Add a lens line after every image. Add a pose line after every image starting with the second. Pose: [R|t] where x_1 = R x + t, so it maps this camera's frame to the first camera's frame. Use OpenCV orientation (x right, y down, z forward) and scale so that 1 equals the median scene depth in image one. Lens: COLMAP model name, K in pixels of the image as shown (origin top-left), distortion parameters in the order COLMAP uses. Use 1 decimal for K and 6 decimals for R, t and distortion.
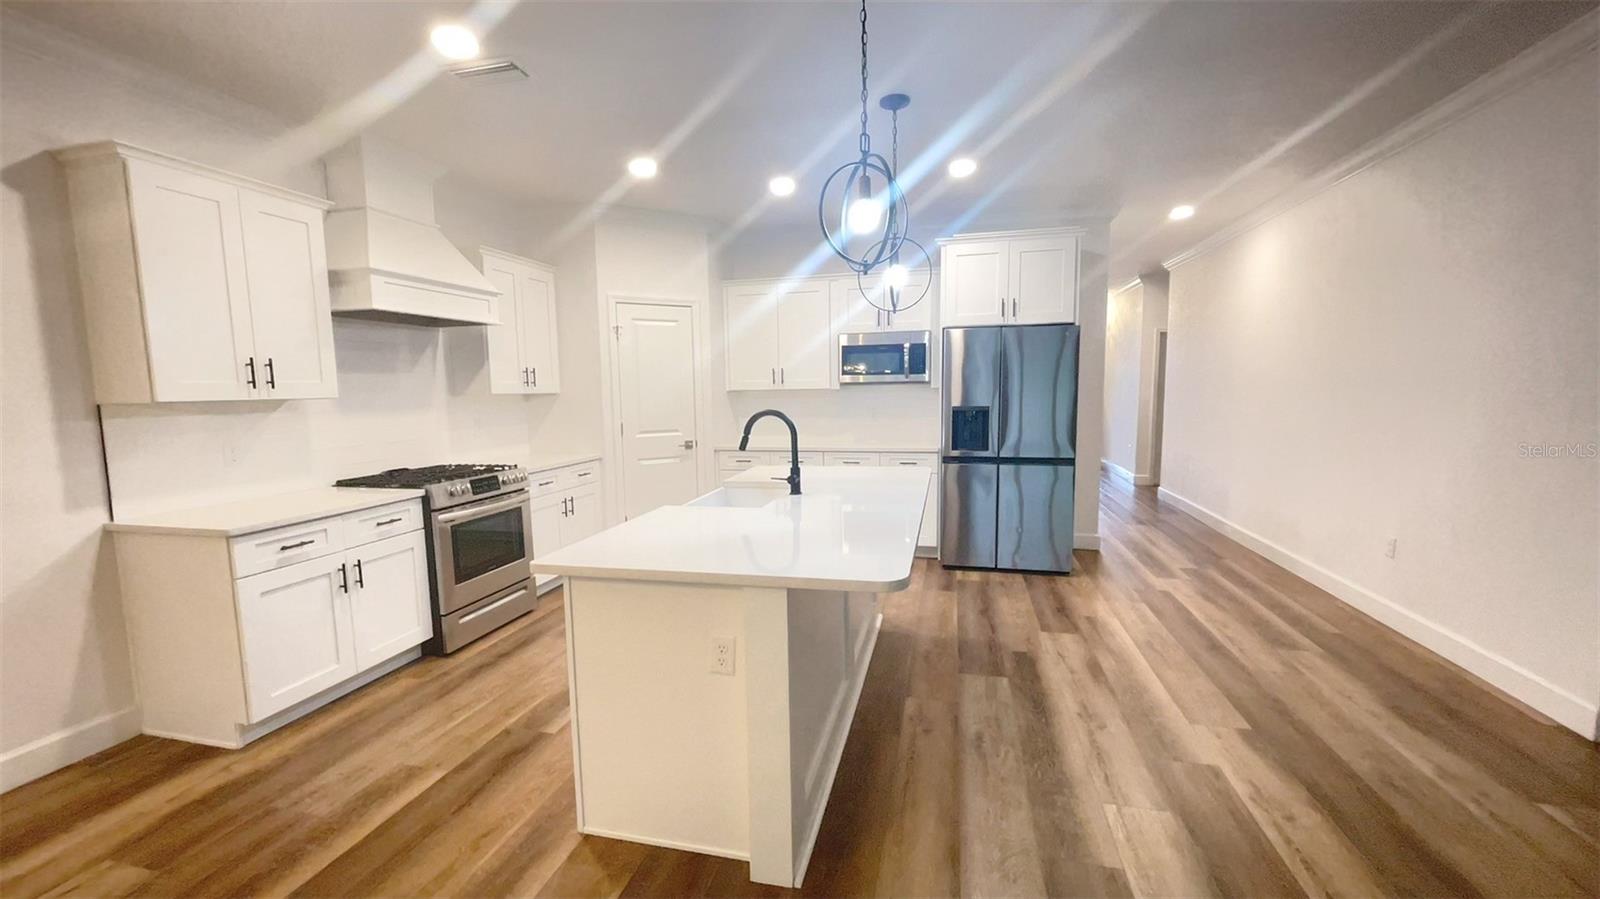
lens RADIAL K [[641.0, 0, 789.8], [0, 641.0, 455.9], [0, 0, 1]] dist [0.000939, -0.000073]
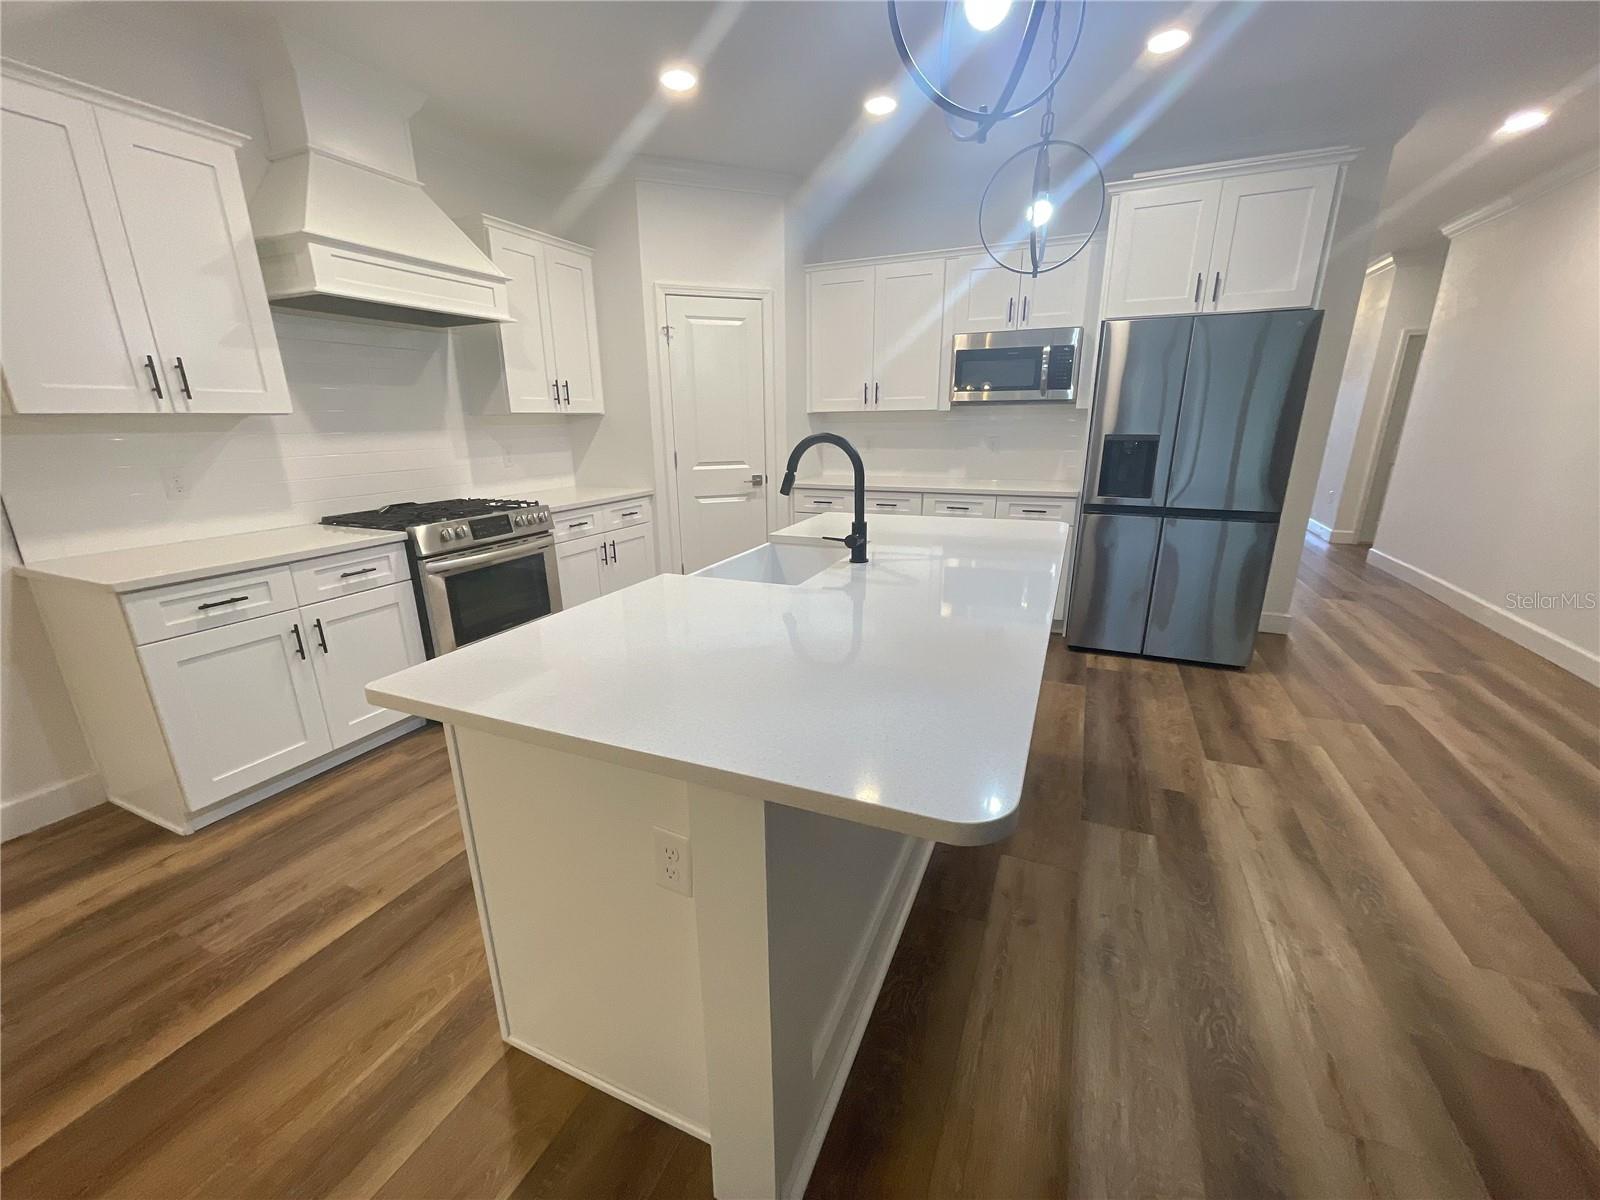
lens RADIAL K [[645.2, 0, 791.0], [0, 645.2, 610.5], [0, 0, 1]] dist [-0.001417, 0.000697]
pose [[0.985100, 0.054642, -0.163073, 0.045682], [-0.023426, 0.981981, 0.187523, -0.014420], [0.170382, -0.180909, 0.968629, 0.267153]]
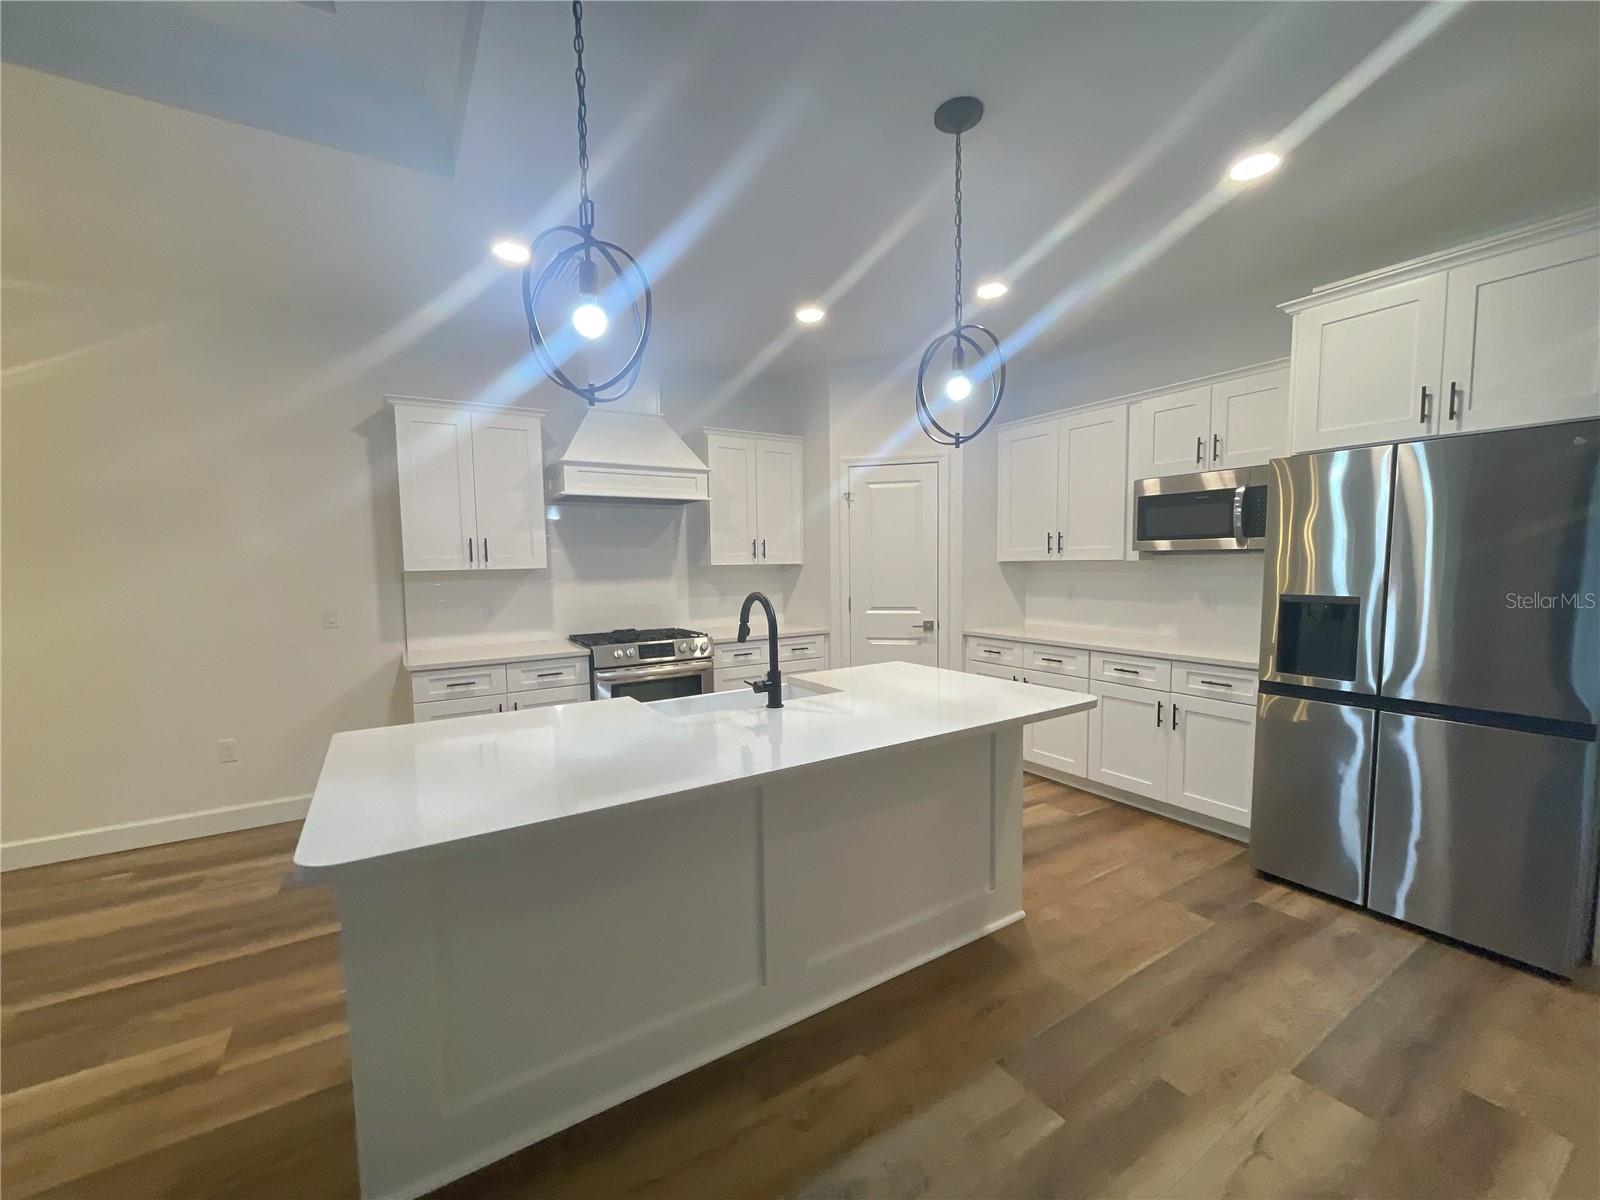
lens RADIAL K [[645.2, 0, 791.0], [0, 645.2, 610.5], [0, 0, 1]] dist [-0.001417, 0.000697]
pose [[0.721344, 0.058276, -0.690121, 0.459925], [-0.070126, 0.997478, 0.010931, -0.053098], [0.689017, 0.040510, 0.723612, 0.400371]]
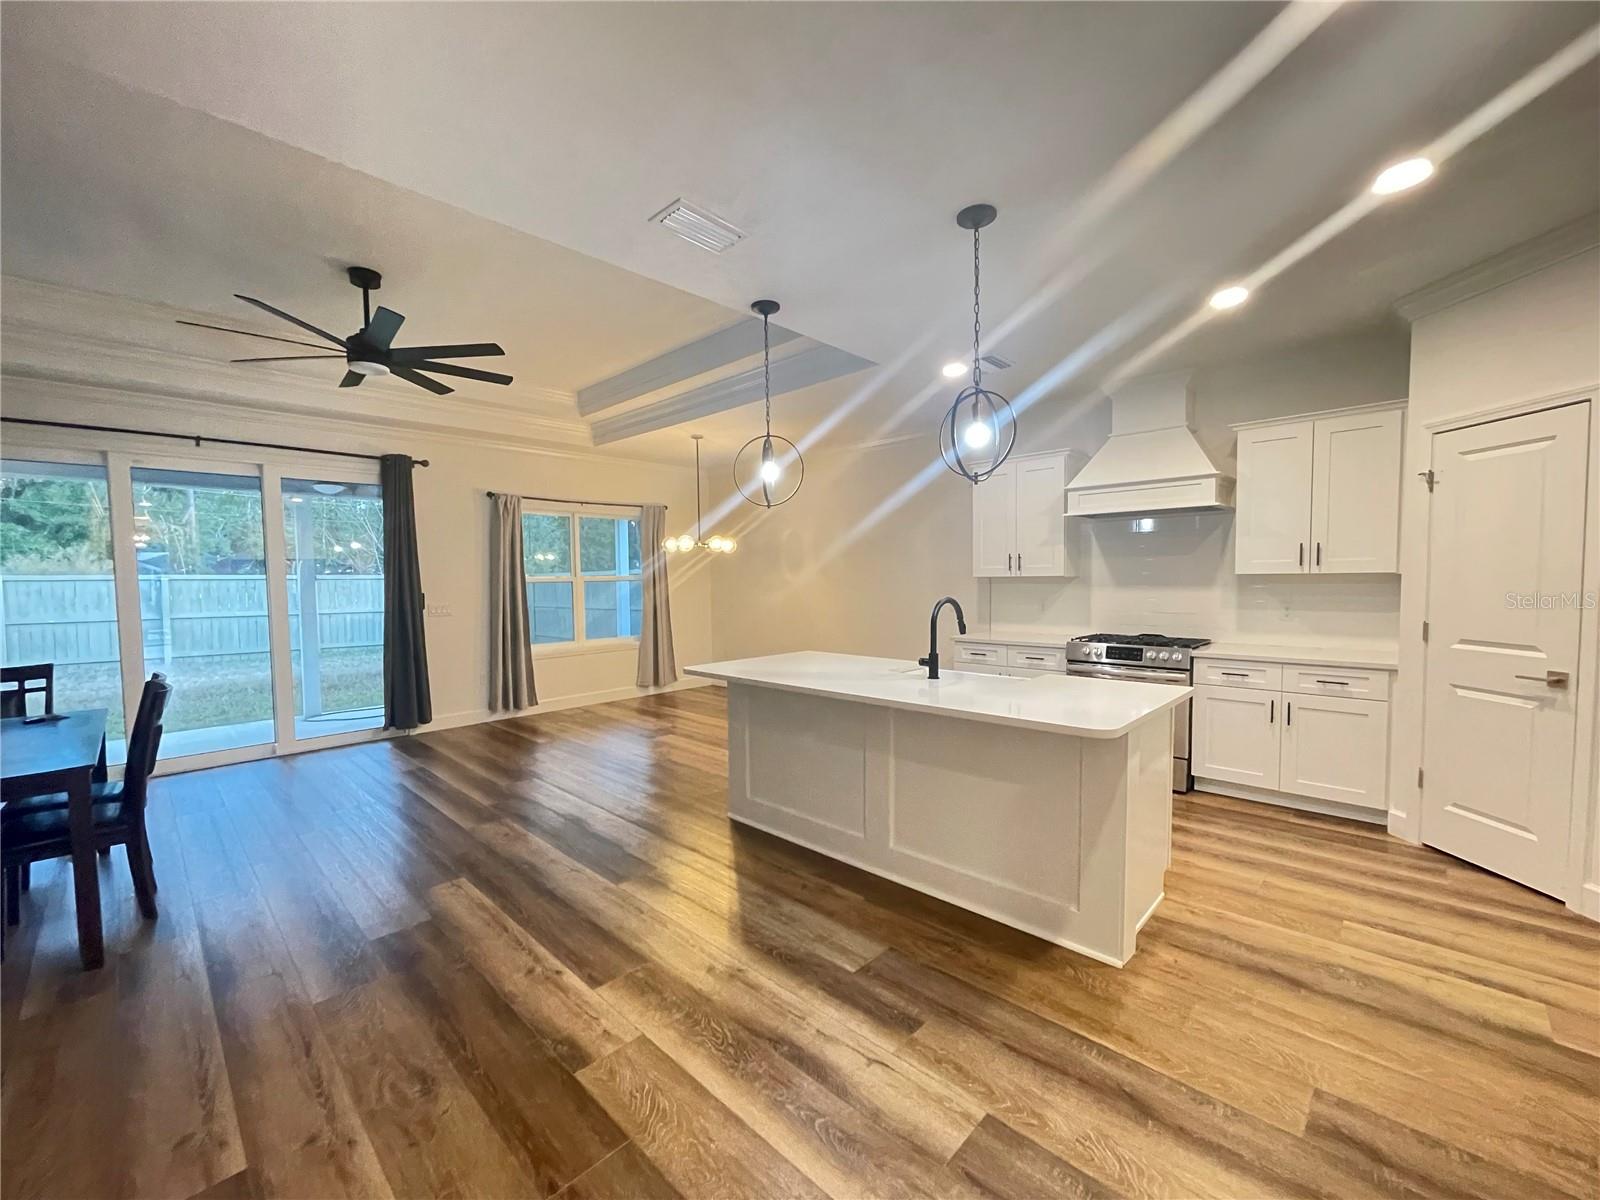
lens RADIAL K [[645.2, 0, 791.0], [0, 645.2, 610.5], [0, 0, 1]] dist [-0.001417, 0.000697]
pose [[-0.499010, 0.070473, -0.863726, 0.885607], [-0.070088, 0.990141, 0.121280, -0.140072], [0.863757, 0.121057, -0.489151, 1.118168]]
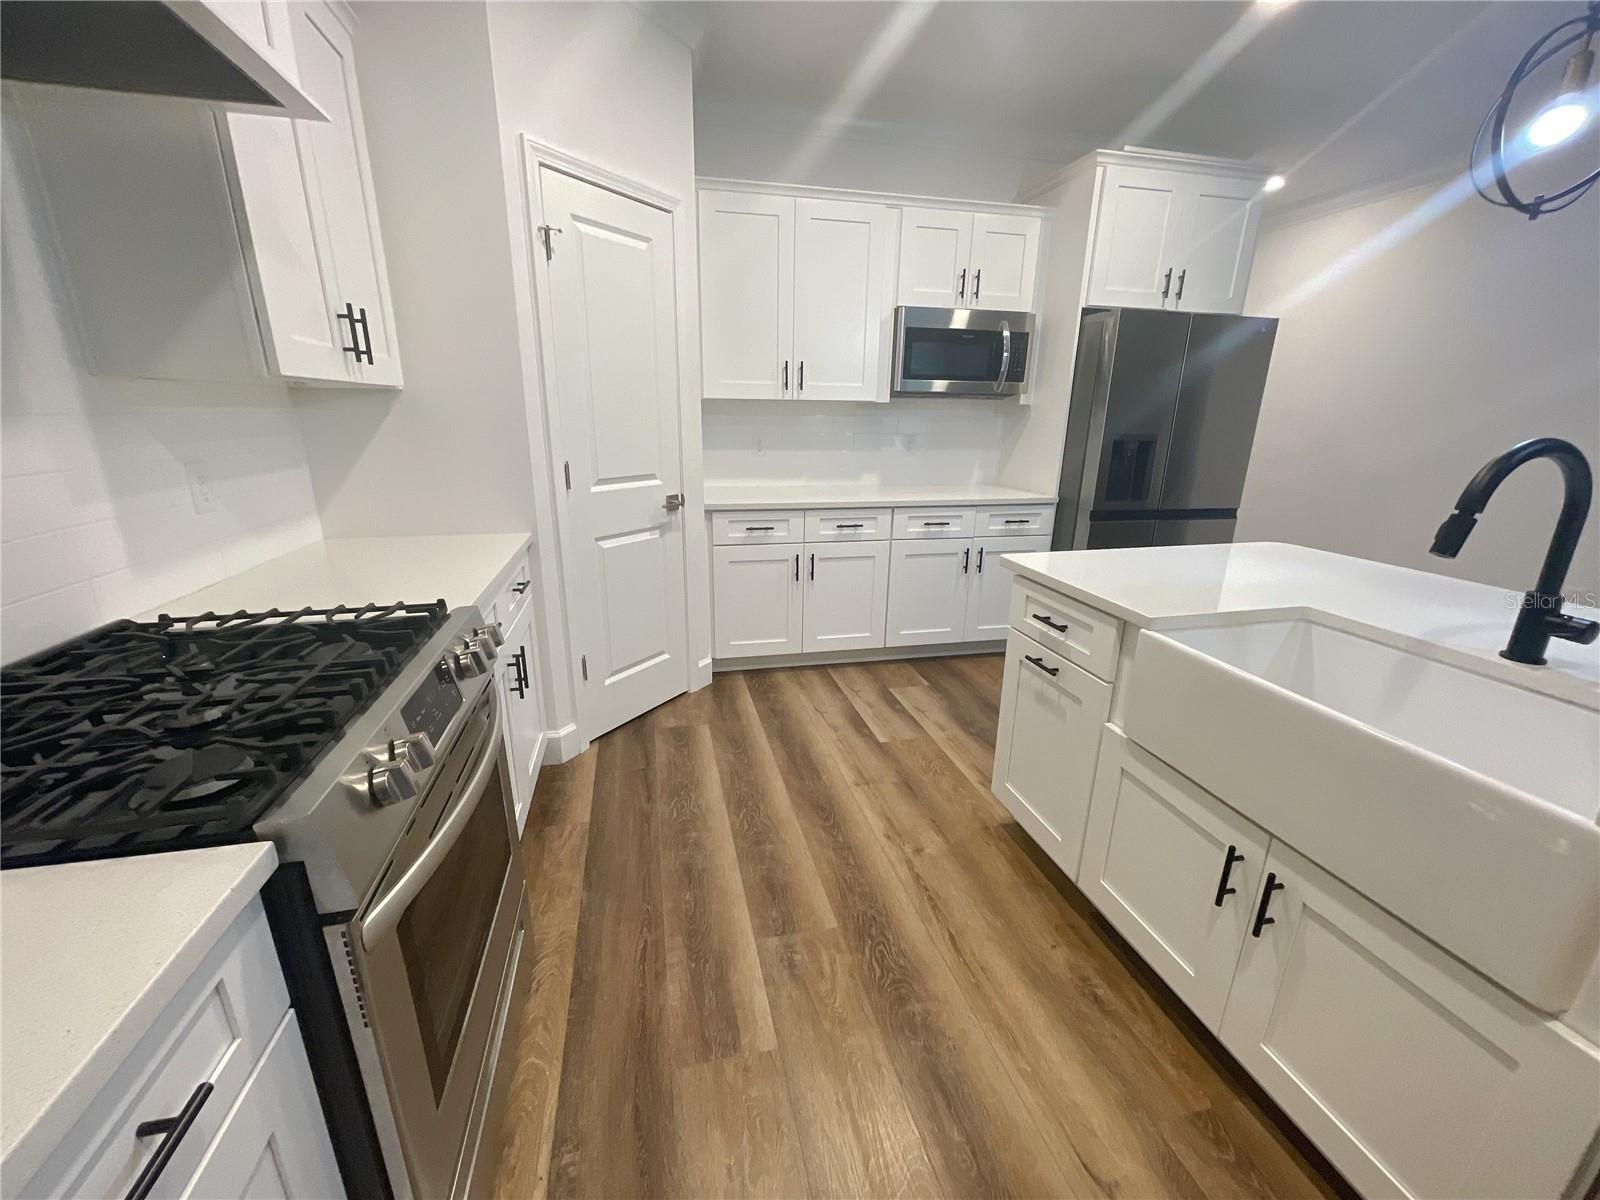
lens RADIAL K [[645.2, 0, 791.0], [0, 645.2, 610.5], [0, 0, 1]] dist [-0.001417, 0.000697]
pose [[0.890567, -0.108489, 0.441725, -0.487317], [0.022564, 0.980481, 0.195316, -0.049881], [-0.454292, -0.163975, 0.875632, 0.739566]]
